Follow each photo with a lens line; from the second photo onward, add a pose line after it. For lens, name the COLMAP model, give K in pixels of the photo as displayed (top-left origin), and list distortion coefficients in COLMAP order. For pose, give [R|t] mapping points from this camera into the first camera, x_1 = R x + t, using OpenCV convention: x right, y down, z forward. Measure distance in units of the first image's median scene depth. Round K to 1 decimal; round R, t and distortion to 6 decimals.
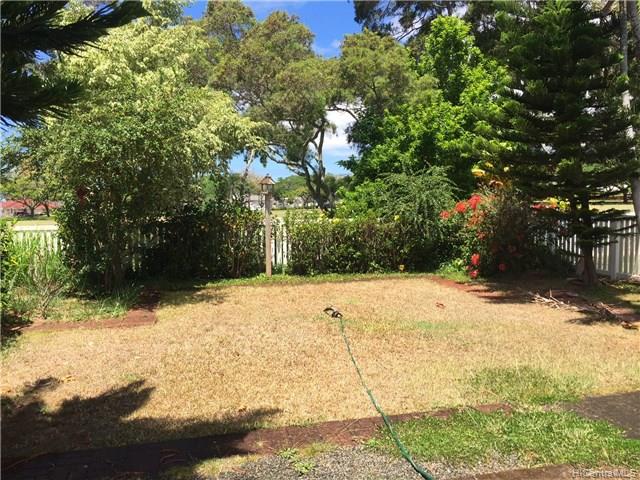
lens RADIAL K [[547.8, 0, 318.7], [0, 547.8, 229.3], [0, 0, 1]] dist [0.082149, -0.121513]
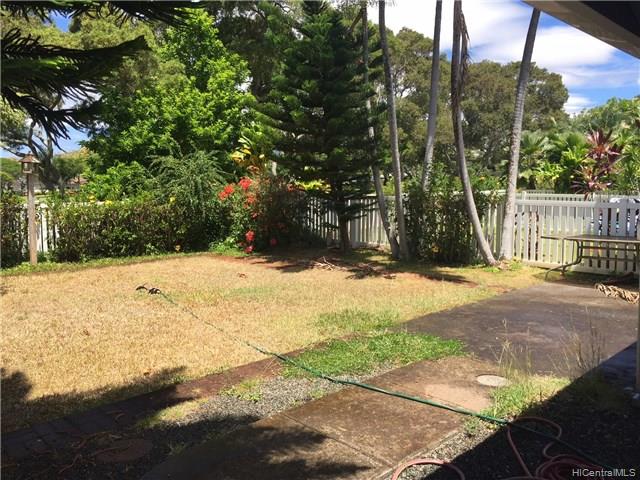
lens RADIAL K [[547.8, 0, 318.7], [0, 547.8, 229.3], [0, 0, 1]] dist [0.082149, -0.121513]
pose [[0.867928, -0.035622, 0.495410, -0.129922], [0.024343, 0.999277, 0.029205, 0.011059], [-0.496092, -0.013288, 0.868168, -0.024822]]
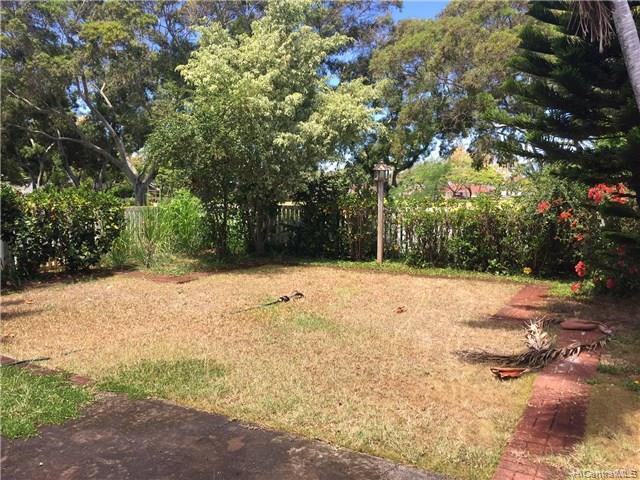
lens RADIAL K [[547.8, 0, 318.7], [0, 547.8, 229.3], [0, 0, 1]] dist [0.082149, -0.121513]
pose [[0.717892, 0.066561, -0.692965, 0.495854], [-0.045405, 0.997776, 0.048800, -0.017815], [0.694672, -0.003569, 0.719317, 0.195572]]
